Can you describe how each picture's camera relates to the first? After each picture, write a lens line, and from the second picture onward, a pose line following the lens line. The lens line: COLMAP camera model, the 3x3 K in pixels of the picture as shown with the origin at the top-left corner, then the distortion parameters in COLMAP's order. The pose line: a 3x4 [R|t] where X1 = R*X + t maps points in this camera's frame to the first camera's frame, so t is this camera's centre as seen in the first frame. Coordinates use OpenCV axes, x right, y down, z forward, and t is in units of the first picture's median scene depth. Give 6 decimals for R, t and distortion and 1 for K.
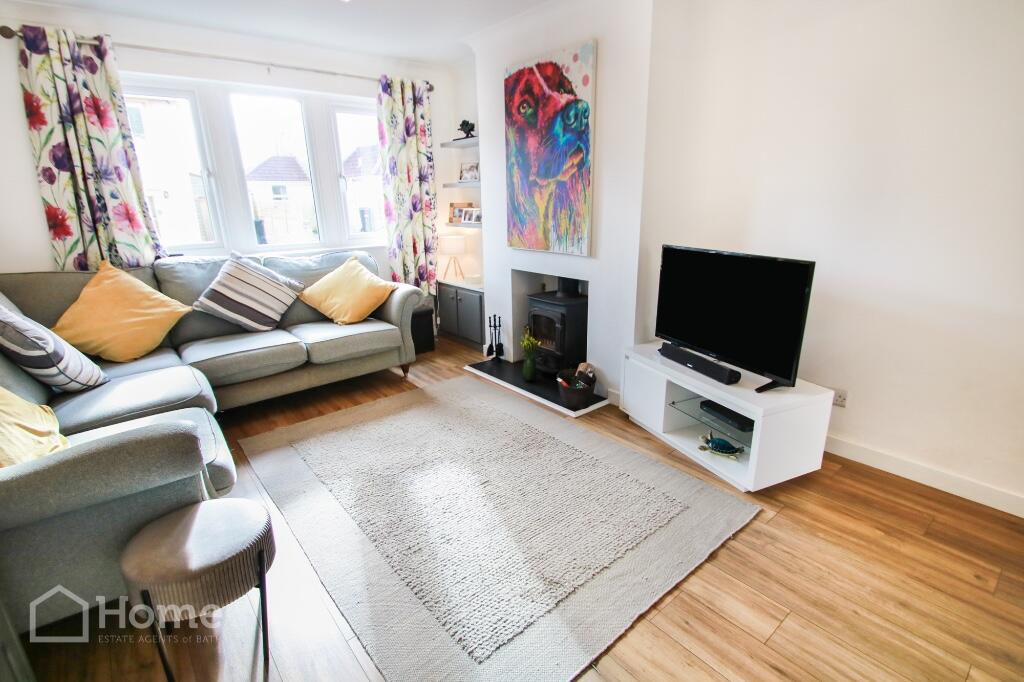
lens RADIAL K [[489.1, 0, 518.0], [0, 489.1, 343.7], [0, 0, 1]] dist [0.002650, -0.009847]
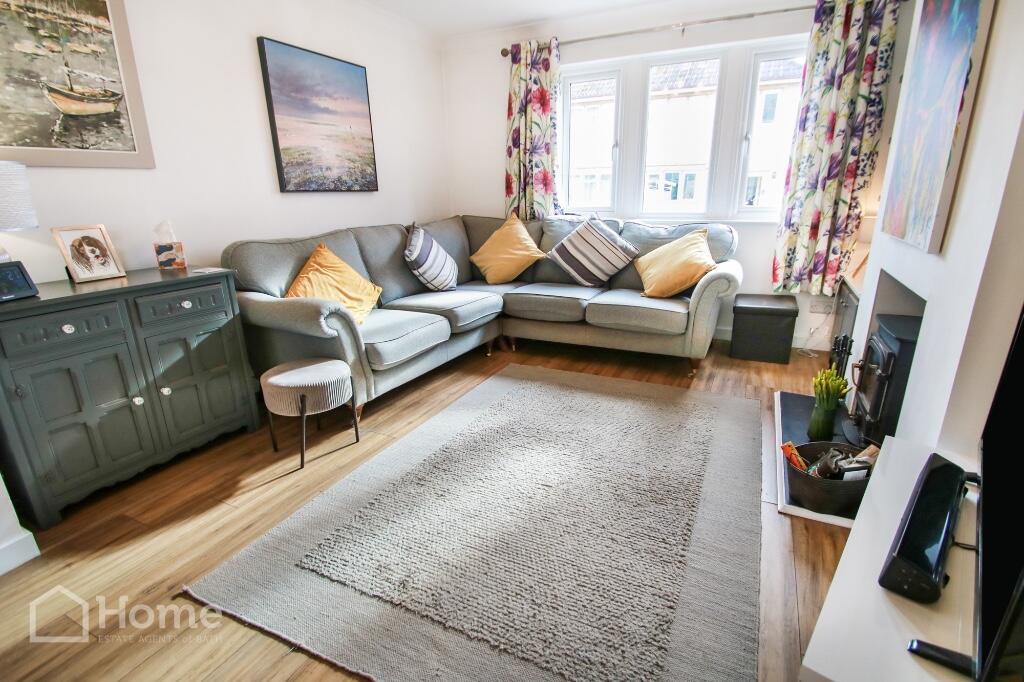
lens RADIAL K [[489.1, 0, 514.7], [0, 489.1, 345.0], [0, 0, 1]] dist [0.002650, -0.009847]
pose [[0.400930, 0.281799, -0.871691, 0.410354], [-0.254083, 0.948391, 0.189730, -0.067758], [0.880169, 0.145413, 0.451838, 0.373085]]
